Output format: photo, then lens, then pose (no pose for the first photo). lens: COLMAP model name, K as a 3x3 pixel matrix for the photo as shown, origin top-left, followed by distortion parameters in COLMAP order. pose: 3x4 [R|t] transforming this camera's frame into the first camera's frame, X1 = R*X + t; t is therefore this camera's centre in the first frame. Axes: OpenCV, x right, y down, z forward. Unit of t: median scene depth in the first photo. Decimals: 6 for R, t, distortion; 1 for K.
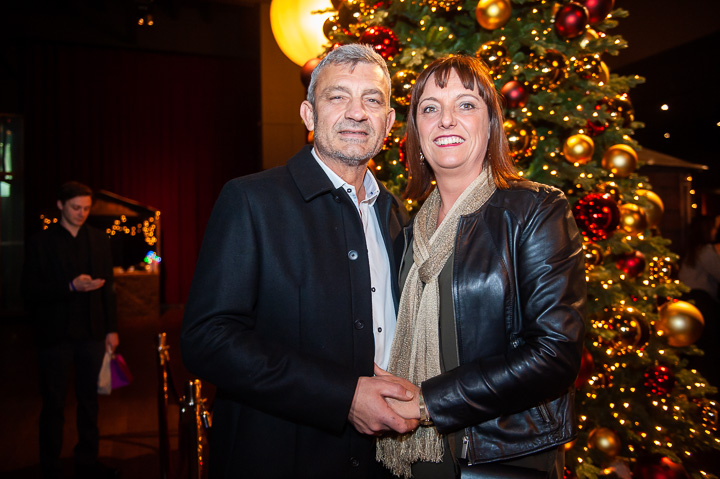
lens RADIAL K [[570.5, 0, 355.6], [0, 570.5, 239.1], [0, 0, 1]] dist [-0.008463, -0.017939]
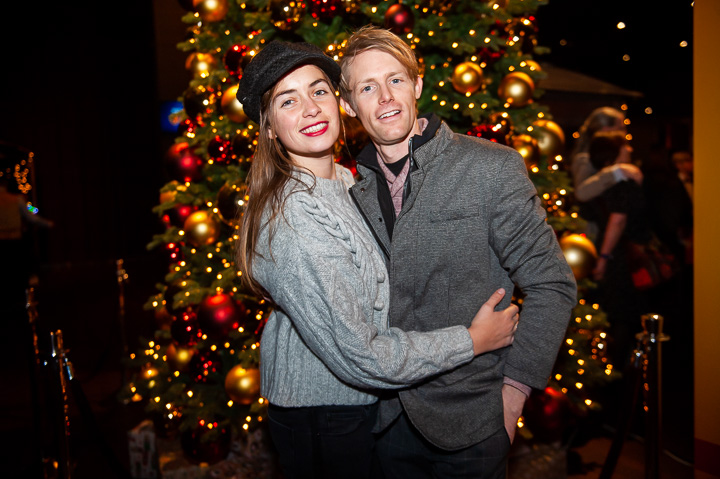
lens RADIAL K [[667.1, 0, 362.0], [0, 667.1, 239.2], [0, 0, 1]] dist [0.034638, 0.000000]
pose [[0.994337, -0.029064, 0.102217, 0.090676], [0.020386, 0.996178, 0.084940, 0.012264], [-0.104295, -0.082375, 0.991129, -0.112151]]
